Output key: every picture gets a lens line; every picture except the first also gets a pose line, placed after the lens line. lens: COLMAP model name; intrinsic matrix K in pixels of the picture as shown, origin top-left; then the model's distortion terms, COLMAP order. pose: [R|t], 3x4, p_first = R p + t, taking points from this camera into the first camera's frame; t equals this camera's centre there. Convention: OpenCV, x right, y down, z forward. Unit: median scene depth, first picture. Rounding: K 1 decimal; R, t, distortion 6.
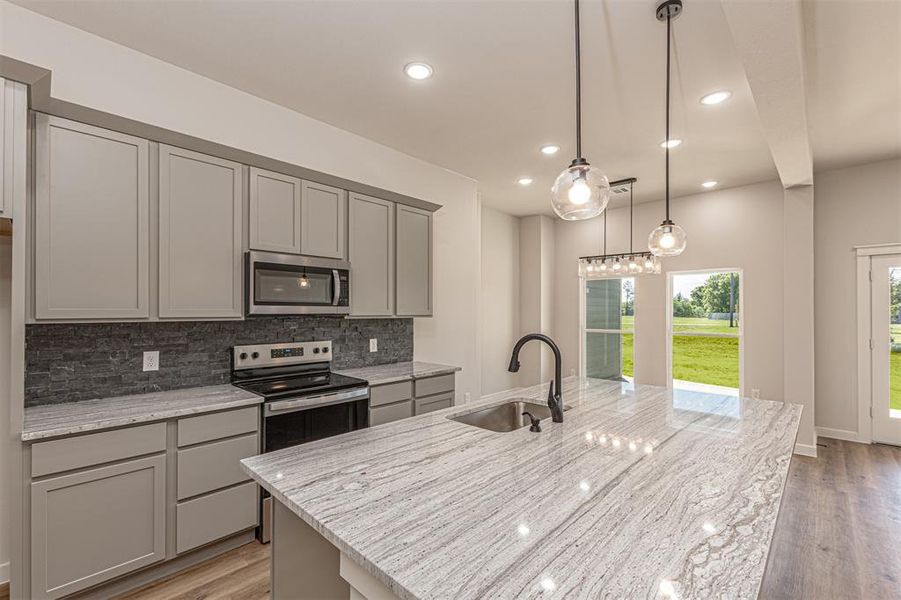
lens RADIAL K [[399.3, 0, 453.2], [0, 399.3, 312.8], [0, 0, 1]] dist [0.011875, -0.004865]
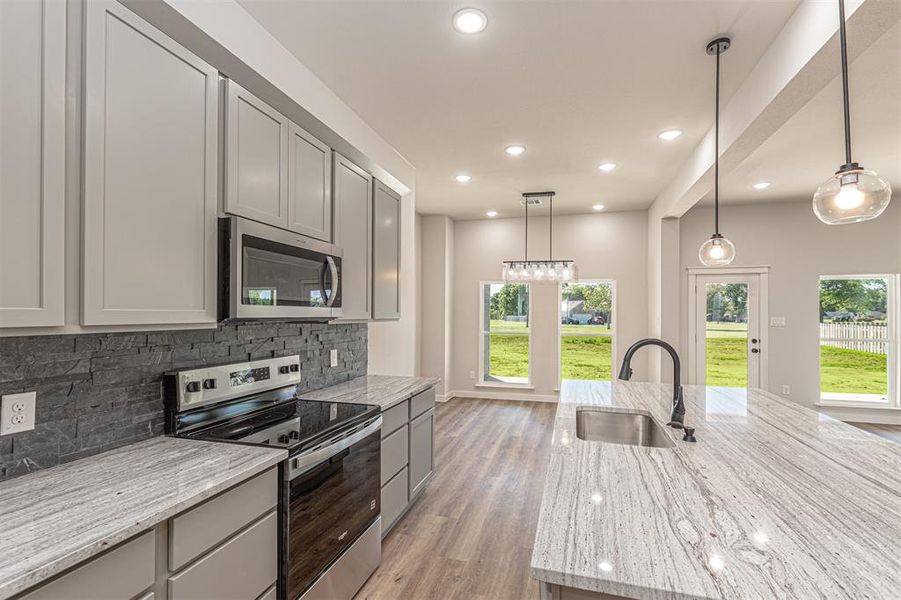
lens RADIAL K [[399.3, 0, 480.6], [0, 399.3, 315.2], [0, 0, 1]] dist [0.011875, -0.004865]
pose [[0.875357, 0.001609, 0.483475, -0.469212], [-0.001786, 0.999998, -0.000094, -0.002263], [-0.483474, -0.000781, 0.875358, 0.271882]]
